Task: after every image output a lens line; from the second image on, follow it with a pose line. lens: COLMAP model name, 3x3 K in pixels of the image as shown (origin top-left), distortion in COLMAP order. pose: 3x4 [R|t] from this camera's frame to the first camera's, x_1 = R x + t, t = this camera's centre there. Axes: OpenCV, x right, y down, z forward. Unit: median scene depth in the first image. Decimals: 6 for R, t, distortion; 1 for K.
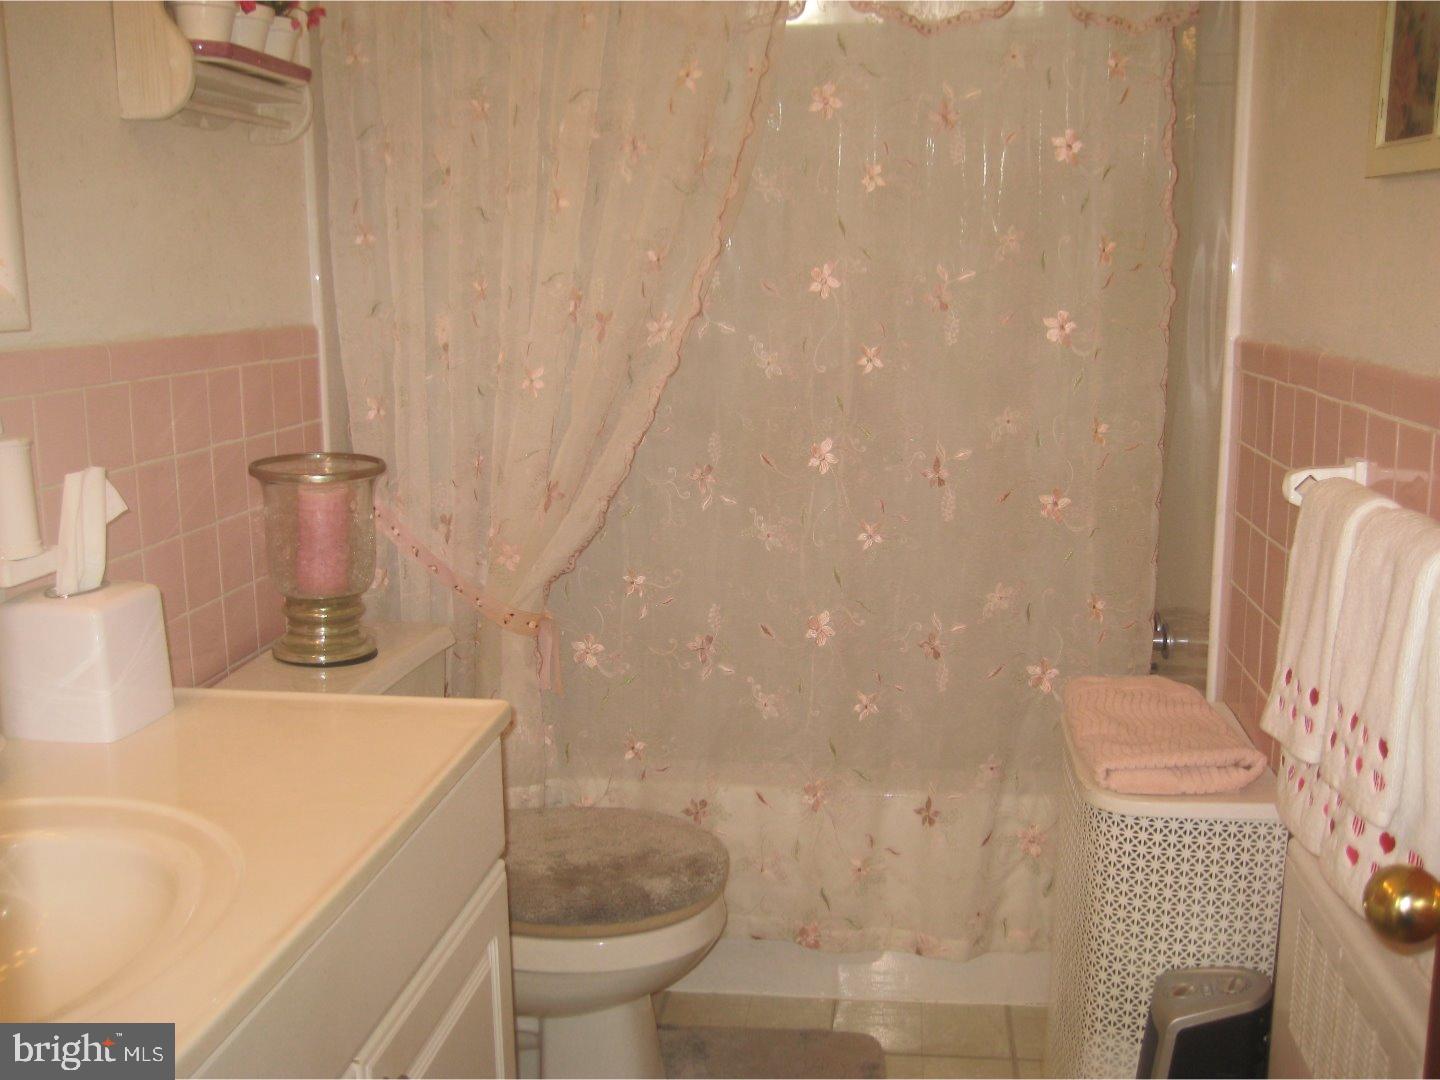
lens RADIAL K [[1493.1, 0, 746.3], [0, 1493.1, 560.2], [0, 0, 1]] dist [-0.152959, 0.191001]
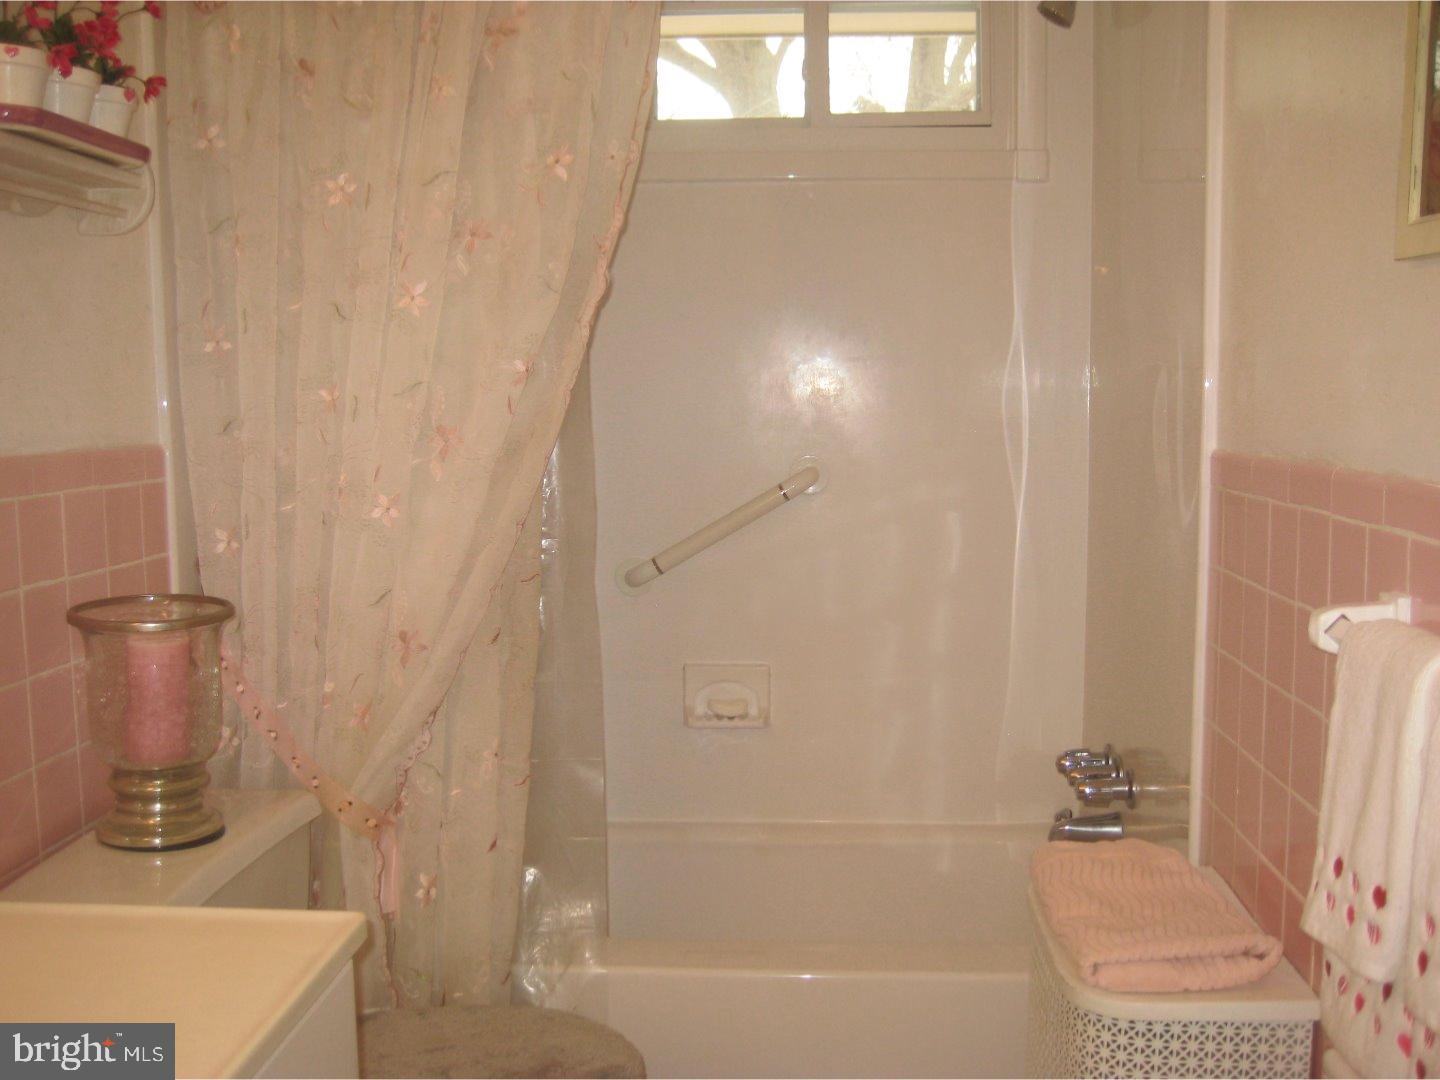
lens RADIAL K [[1493.1, 0, 746.3], [0, 1493.1, 560.2], [0, 0, 1]] dist [-0.152959, 0.191001]
pose [[0.998287, -0.009990, 0.057651, 0.000529], [0.014585, 0.996701, -0.079844, -0.021552], [-0.056664, 0.080548, 0.995139, 0.150591]]
